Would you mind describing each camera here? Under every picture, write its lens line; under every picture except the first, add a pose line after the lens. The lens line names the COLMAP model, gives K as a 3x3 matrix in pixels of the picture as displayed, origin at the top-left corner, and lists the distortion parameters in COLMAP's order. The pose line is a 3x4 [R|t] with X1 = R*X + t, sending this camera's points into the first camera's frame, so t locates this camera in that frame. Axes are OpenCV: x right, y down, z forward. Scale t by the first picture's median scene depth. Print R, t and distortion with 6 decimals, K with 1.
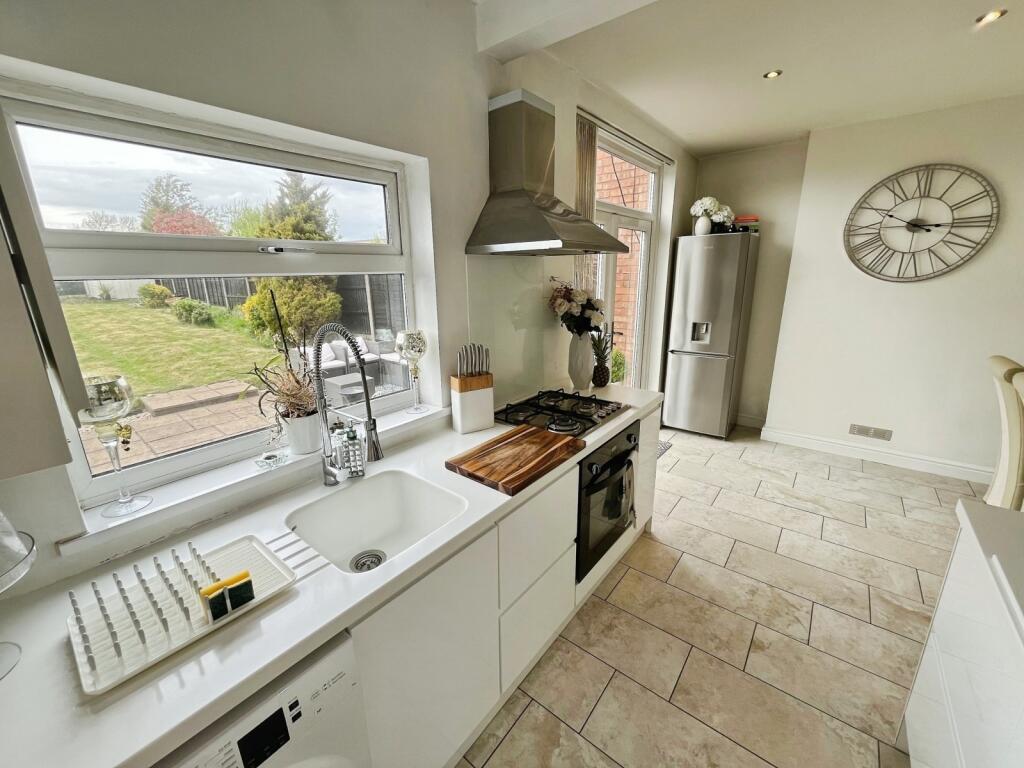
lens RADIAL K [[418.2, 0, 504.2], [0, 418.2, 381.7], [0, 0, 1]] dist [-0.006323, -0.000142]
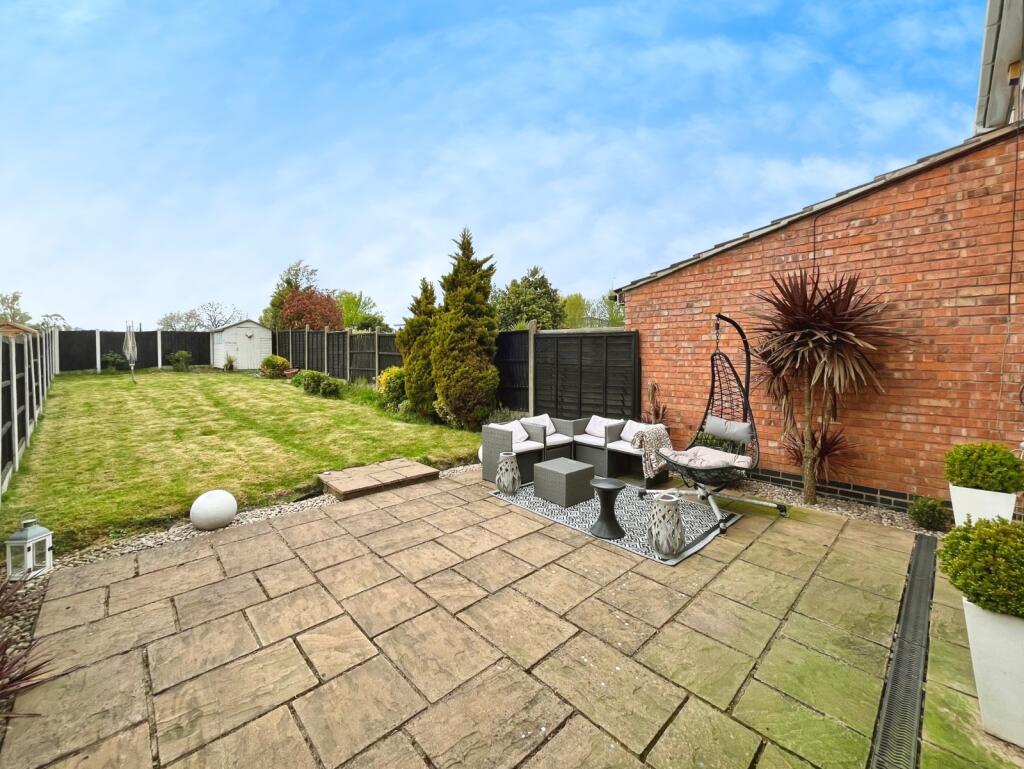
lens RADIAL K [[418.2, 0, 506.1], [0, 418.2, 373.8], [0, 0, 1]] dist [-0.006323, -0.000142]
pose [[0.992819, 0.021876, -0.117613, -0.277344], [-0.045861, 0.977624, -0.205299, -0.006023], [0.110490, 0.209219, 0.971607, 0.108102]]
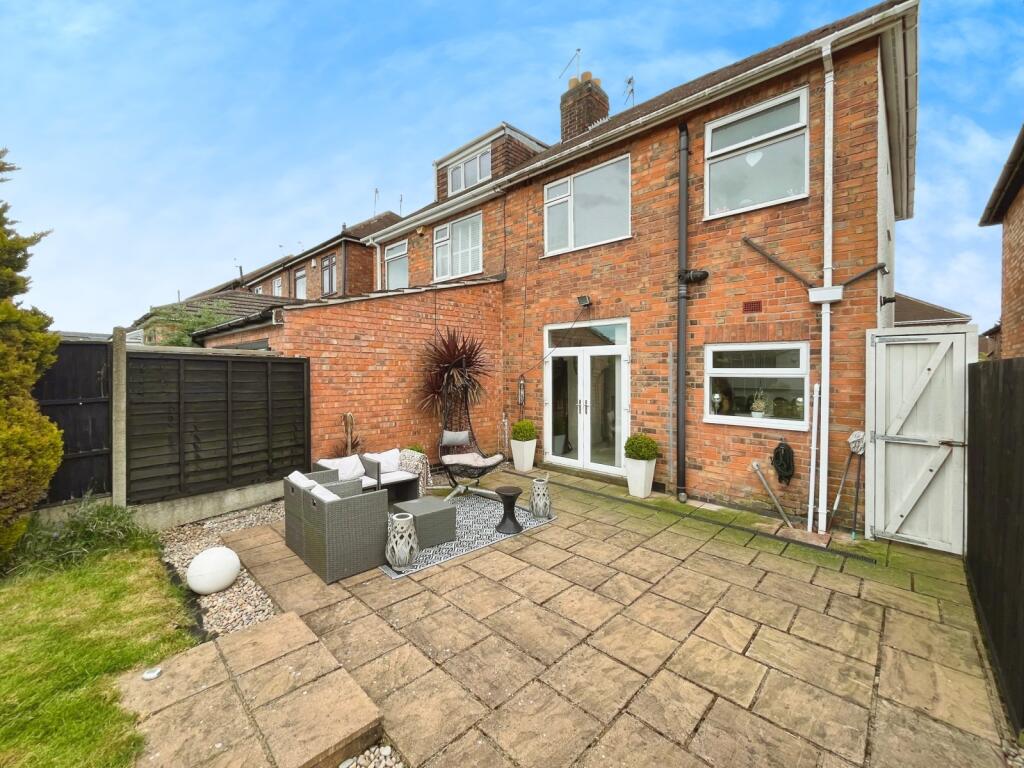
lens RADIAL K [[418.2, 0, 504.5], [0, 418.2, 375.2], [0, 0, 1]] dist [-0.006323, -0.000142]
pose [[0.072947, 0.010331, 0.997282, -0.806518], [0.247080, 0.968587, -0.028107, -0.129230], [-0.966245, 0.248459, 0.068103, 0.525632]]
